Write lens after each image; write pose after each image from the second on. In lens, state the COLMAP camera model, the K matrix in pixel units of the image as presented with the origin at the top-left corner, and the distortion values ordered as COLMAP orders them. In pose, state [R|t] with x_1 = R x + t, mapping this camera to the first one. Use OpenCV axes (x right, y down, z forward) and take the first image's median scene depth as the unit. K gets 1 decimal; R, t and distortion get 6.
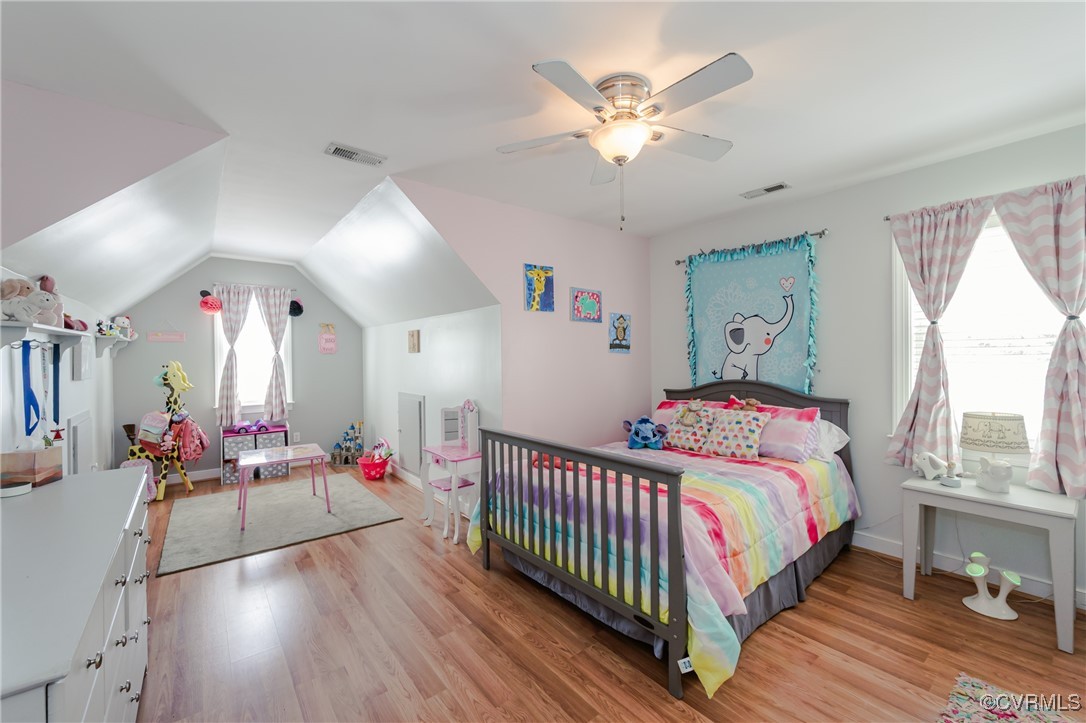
lens RADIAL K [[436.1, 0, 543.1], [0, 436.1, 361.1], [0, 0, 1]] dist [-0.000169, -0.000189]
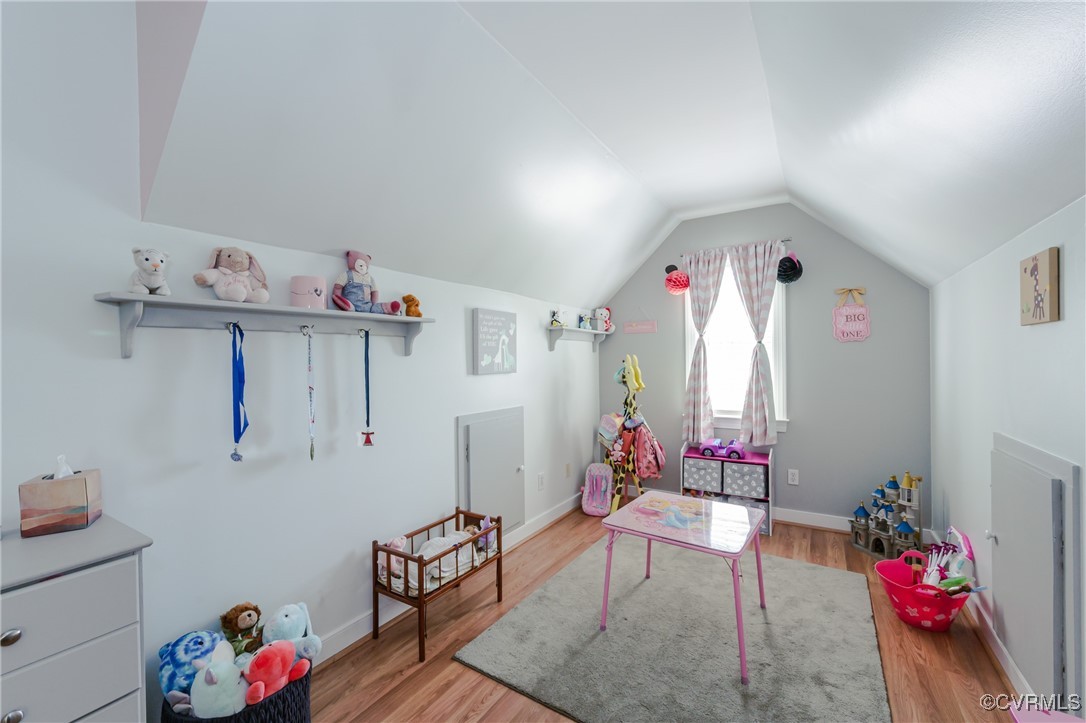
lens RADIAL K [[436.1, 0, 543.2], [0, 436.1, 363.9], [0, 0, 1]] dist [-0.000169, -0.000189]
pose [[0.319404, 0.011237, -0.947552, -0.100118], [-0.000888, 0.999933, 0.011559, 0.006889], [0.947618, -0.002850, 0.319392, 0.512756]]
